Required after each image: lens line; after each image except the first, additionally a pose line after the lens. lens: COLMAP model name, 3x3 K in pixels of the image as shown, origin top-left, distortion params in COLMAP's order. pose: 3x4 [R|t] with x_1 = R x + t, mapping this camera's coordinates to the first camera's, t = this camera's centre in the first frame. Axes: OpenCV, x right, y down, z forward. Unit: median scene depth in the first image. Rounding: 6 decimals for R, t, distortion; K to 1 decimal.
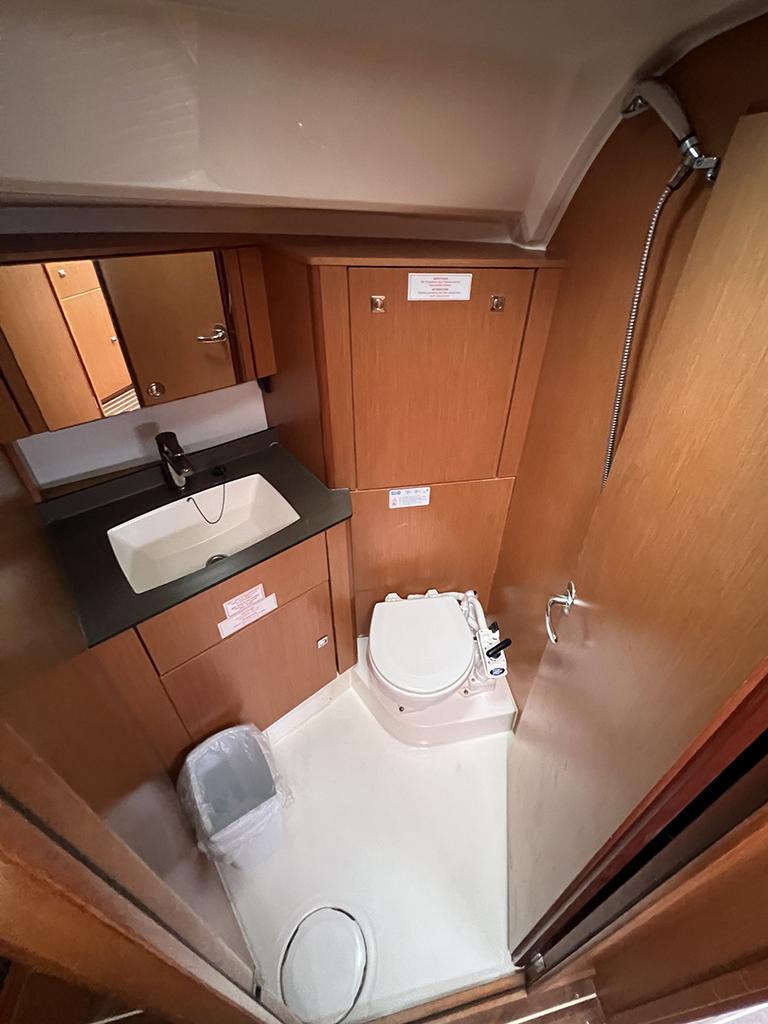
lens RADIAL K [[409.3, 0, 384.0], [0, 409.3, 512.0], [0, 0, 1]] dist [-0.000713, -0.000036]
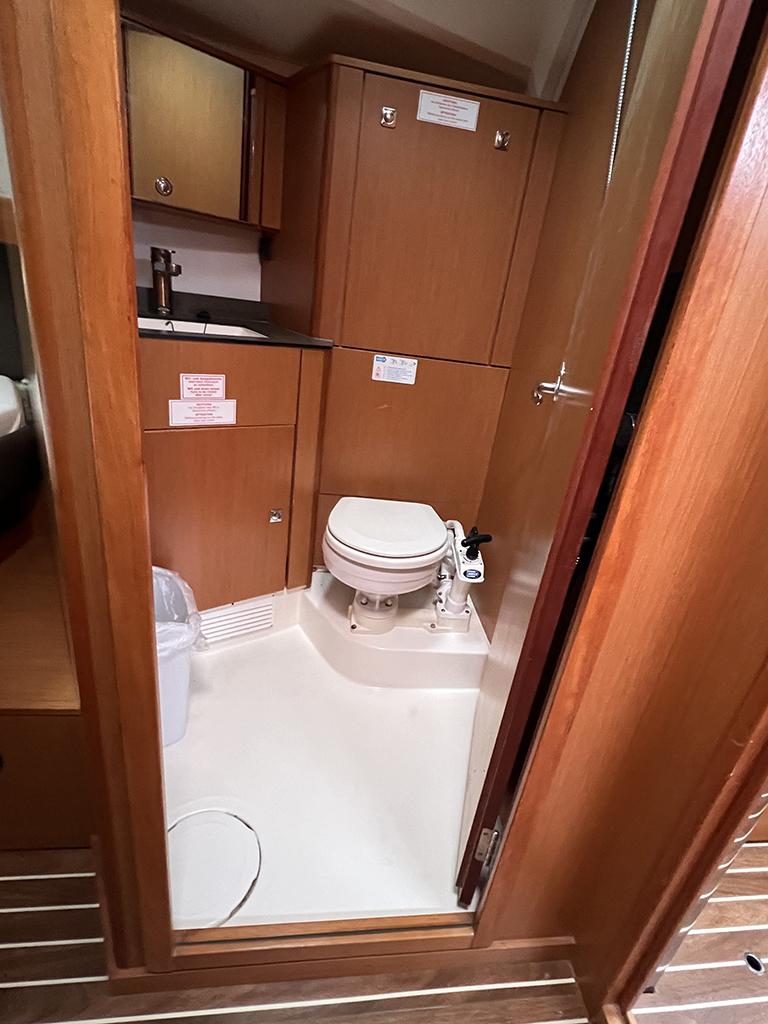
lens RADIAL K [[451.3, 0, 355.7], [0, 451.3, 512.5], [0, 0, 1]] dist [0.001788, 0.000587]
pose [[0.989702, 0.135613, -0.045819, 0.072372], [-0.142368, 0.965827, -0.216587, 0.569780], [0.014881, 0.220880, 0.975187, 0.066728]]
